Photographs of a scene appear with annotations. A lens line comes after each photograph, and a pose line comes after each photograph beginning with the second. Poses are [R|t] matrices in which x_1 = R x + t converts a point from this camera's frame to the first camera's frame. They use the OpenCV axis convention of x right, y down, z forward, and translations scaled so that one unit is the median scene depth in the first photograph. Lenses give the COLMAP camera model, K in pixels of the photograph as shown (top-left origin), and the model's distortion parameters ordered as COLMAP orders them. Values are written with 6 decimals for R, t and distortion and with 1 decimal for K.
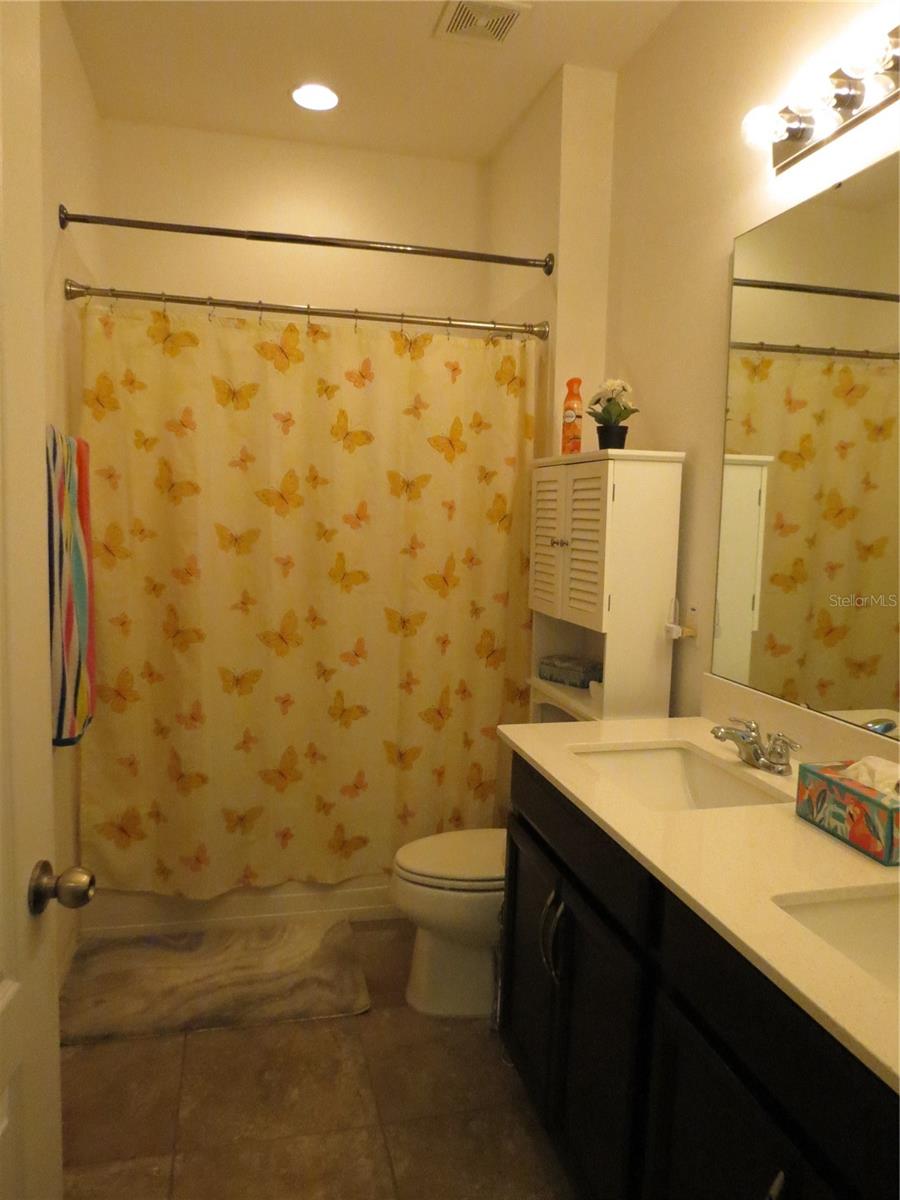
lens RADIAL K [[880.6, 0, 450.0], [0, 880.6, 600.0], [0, 0, 1]] dist [-0.005779, -0.000731]
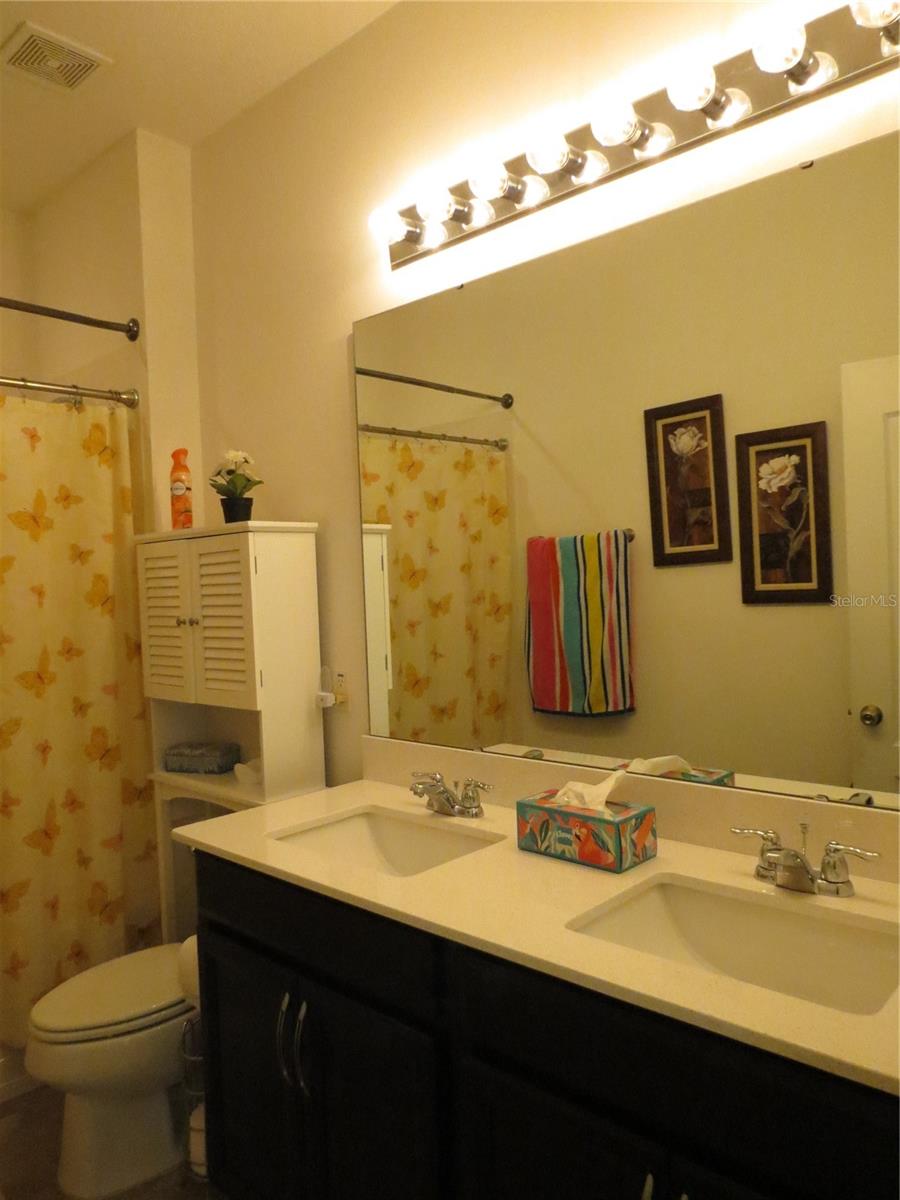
lens RADIAL K [[880.8, 0, 450.0], [0, 880.8, 600.0], [0, 0, 1]] dist [-0.003345, 0.002842]
pose [[0.835704, -0.069189, 0.544804, -0.153310], [0.114356, 0.992210, -0.049408, -0.010142], [-0.537142, 0.103592, 0.837107, 0.065808]]
